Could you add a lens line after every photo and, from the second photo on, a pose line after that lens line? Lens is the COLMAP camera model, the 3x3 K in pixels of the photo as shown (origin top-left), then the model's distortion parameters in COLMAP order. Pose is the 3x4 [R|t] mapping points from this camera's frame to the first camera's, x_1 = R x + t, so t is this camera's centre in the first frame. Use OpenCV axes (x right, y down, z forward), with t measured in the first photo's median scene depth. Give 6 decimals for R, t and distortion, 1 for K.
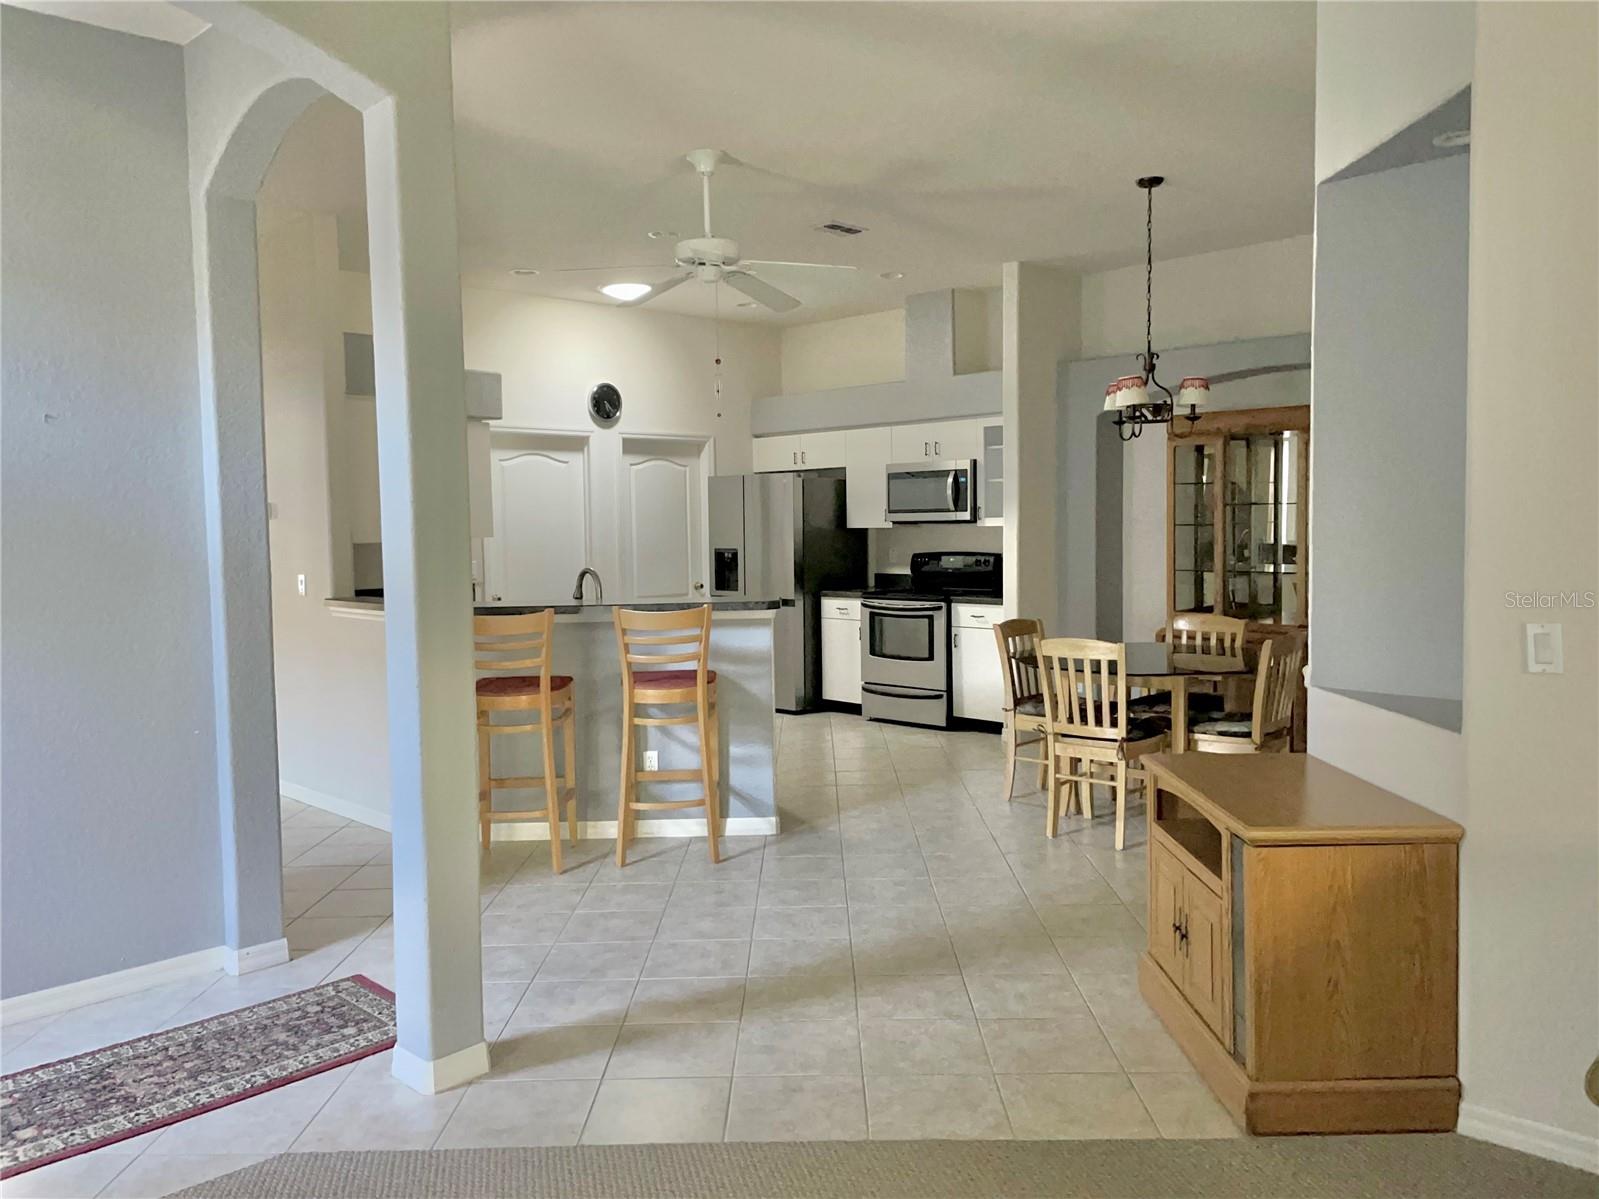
lens RADIAL K [[1256.5, 0, 799.5], [0, 1256.5, 599.5], [0, 0, 1]] dist [0.006030, 0.001567]
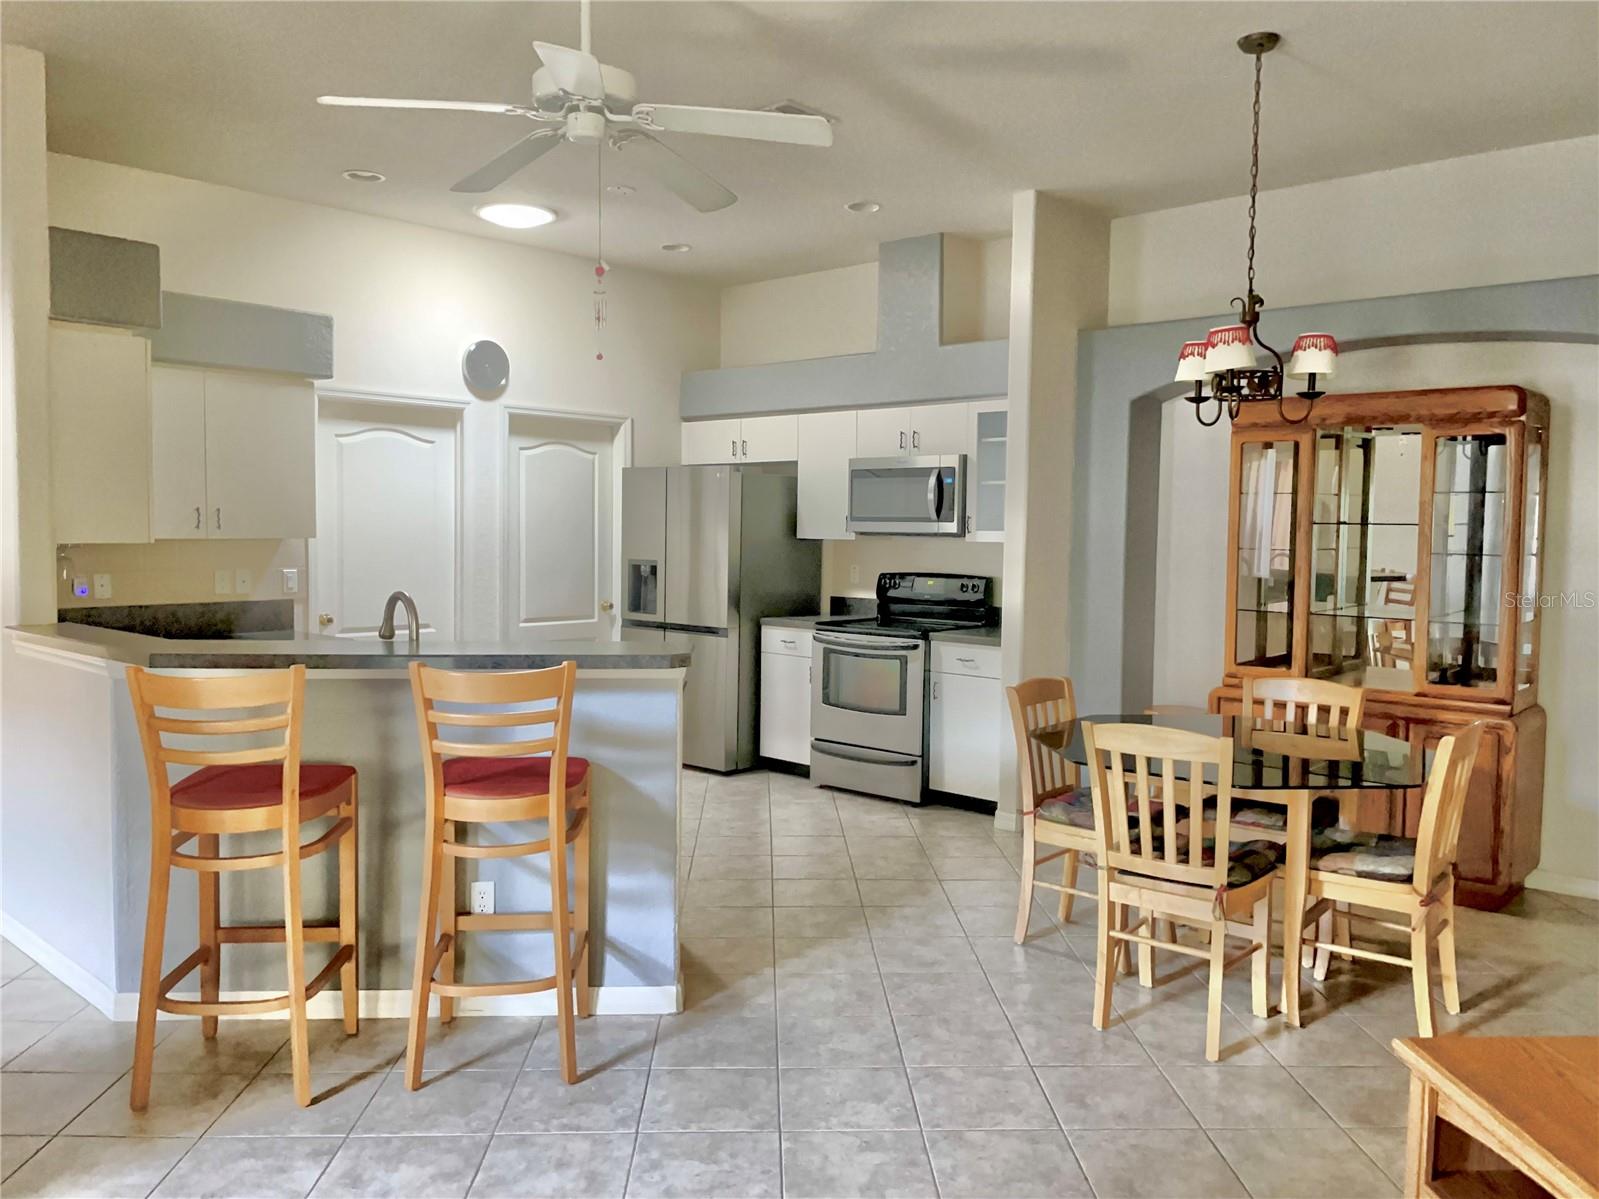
lens RADIAL K [[1235.8, 0, 808.0], [0, 1235.8, 574.6], [0, 0, 1]] dist [0.055880, -0.088947]
pose [[0.998456, 0.026805, 0.048646, 0.008459], [-0.025671, 0.999387, -0.023792, -0.017690], [-0.049254, 0.022506, 0.998533, 0.251808]]
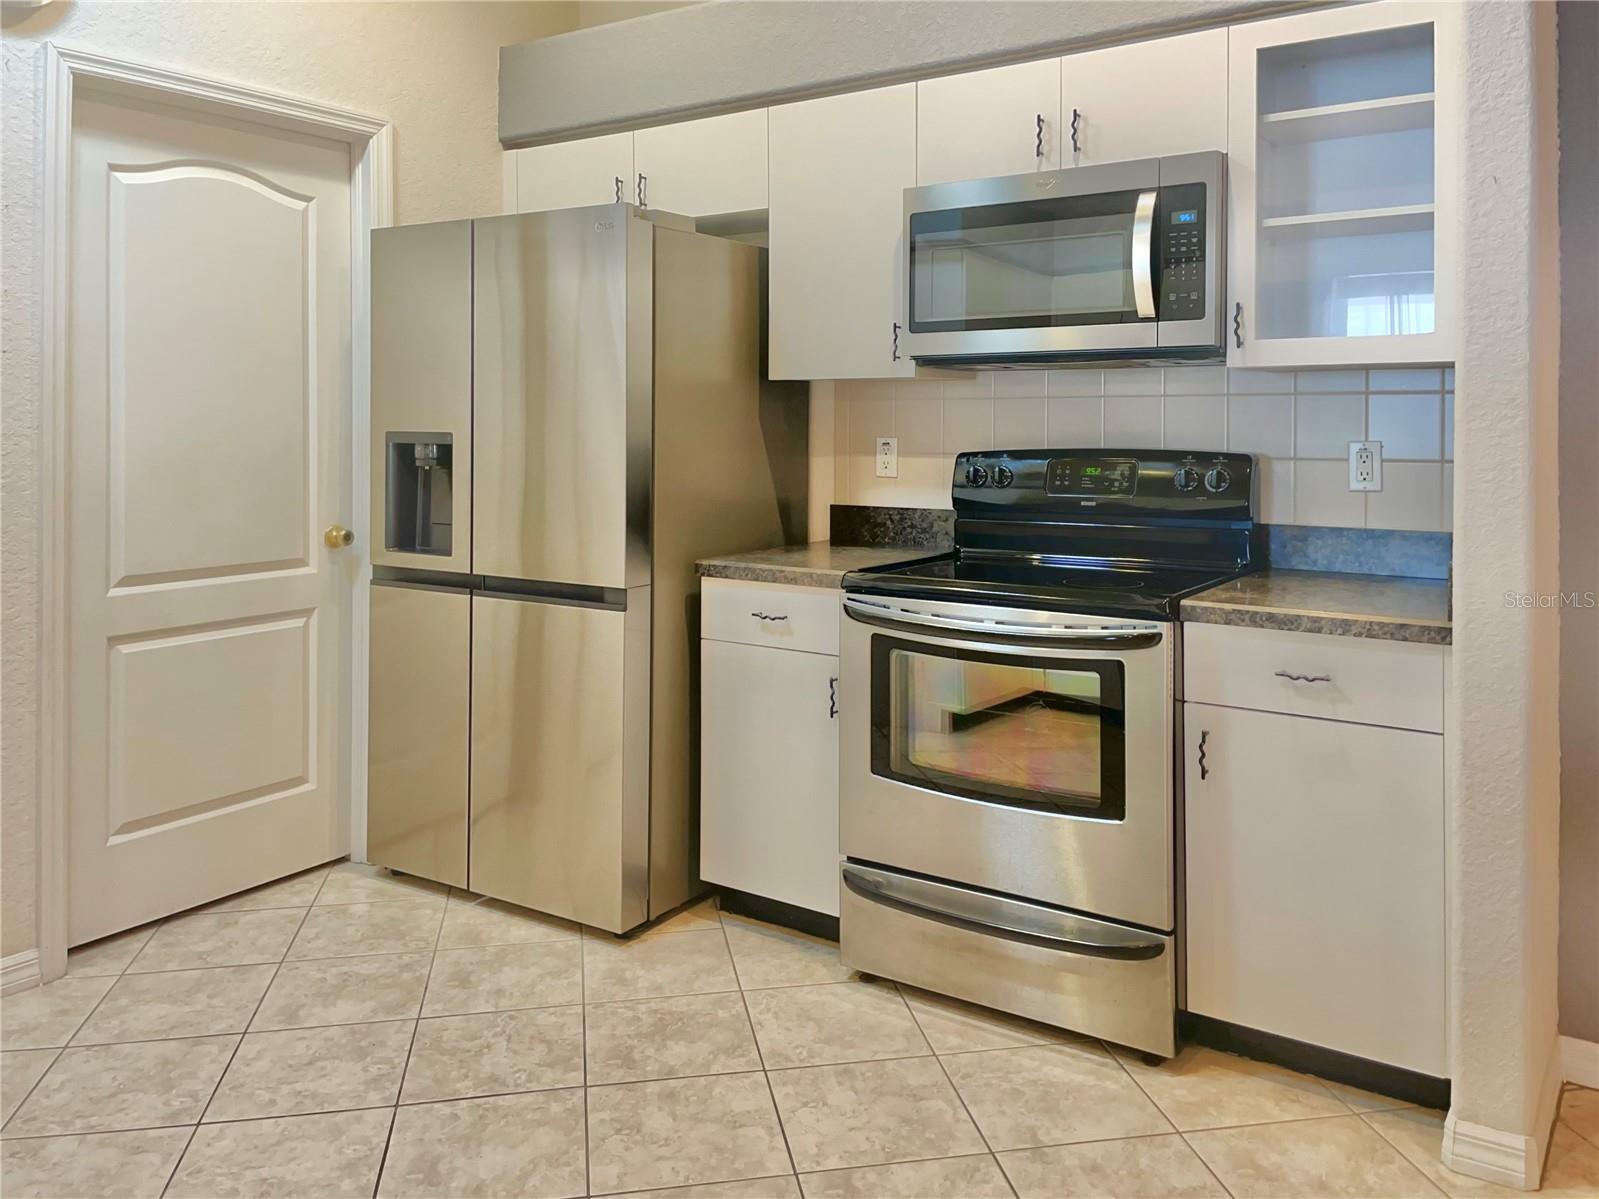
lens RADIAL K [[1301.1, 0, 796.4], [0, 1301.1, 418.5], [0, 0, 1]] dist [0.006888, 0.001328]
pose [[0.983324, 0.016004, 0.181158, -0.024283], [-0.004317, 0.997894, -0.064724, -0.024442], [-0.181813, 0.062863, 0.981322, 0.715446]]
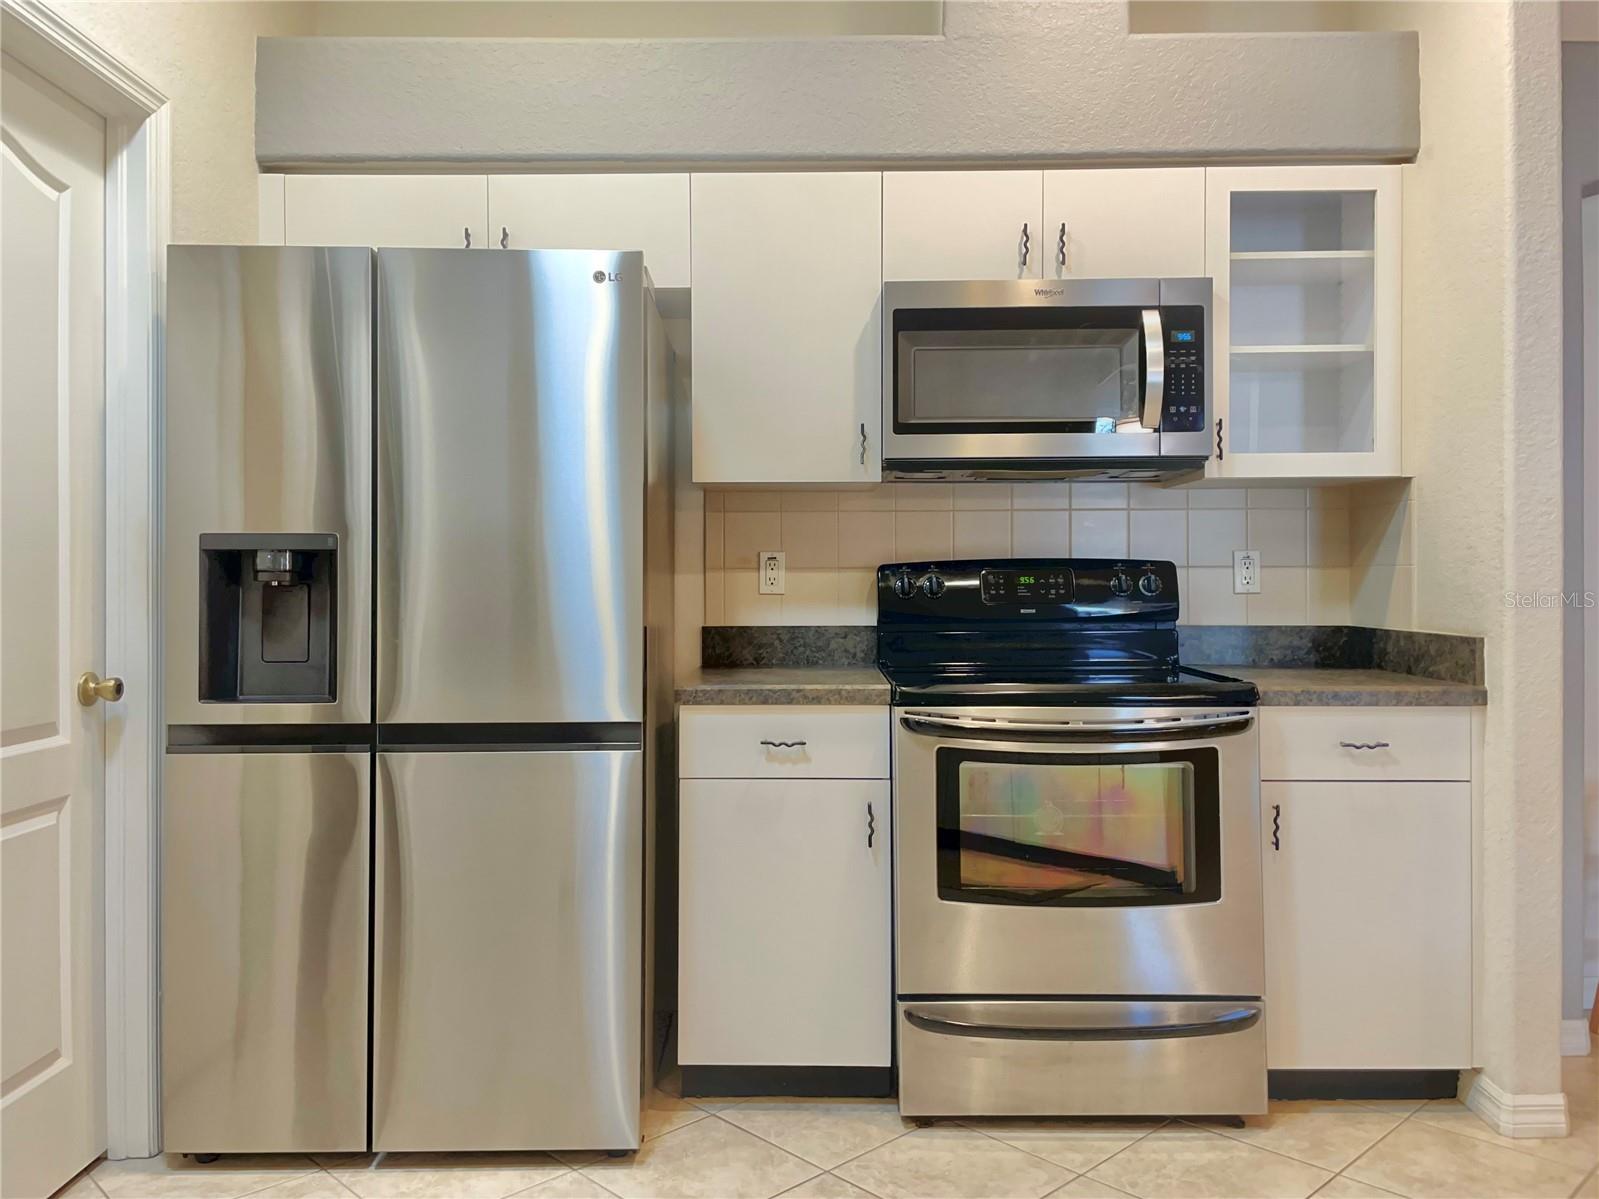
lens RADIAL K [[1235.8, 0, 808.0], [0, 1235.8, 574.6], [0, 0, 1]] dist [0.055880, -0.088947]
pose [[0.710340, 0.018391, 0.703618, -0.180059], [0.036637, 0.997337, -0.063055, -0.014574], [-0.702904, 0.070569, 0.707775, 0.855941]]
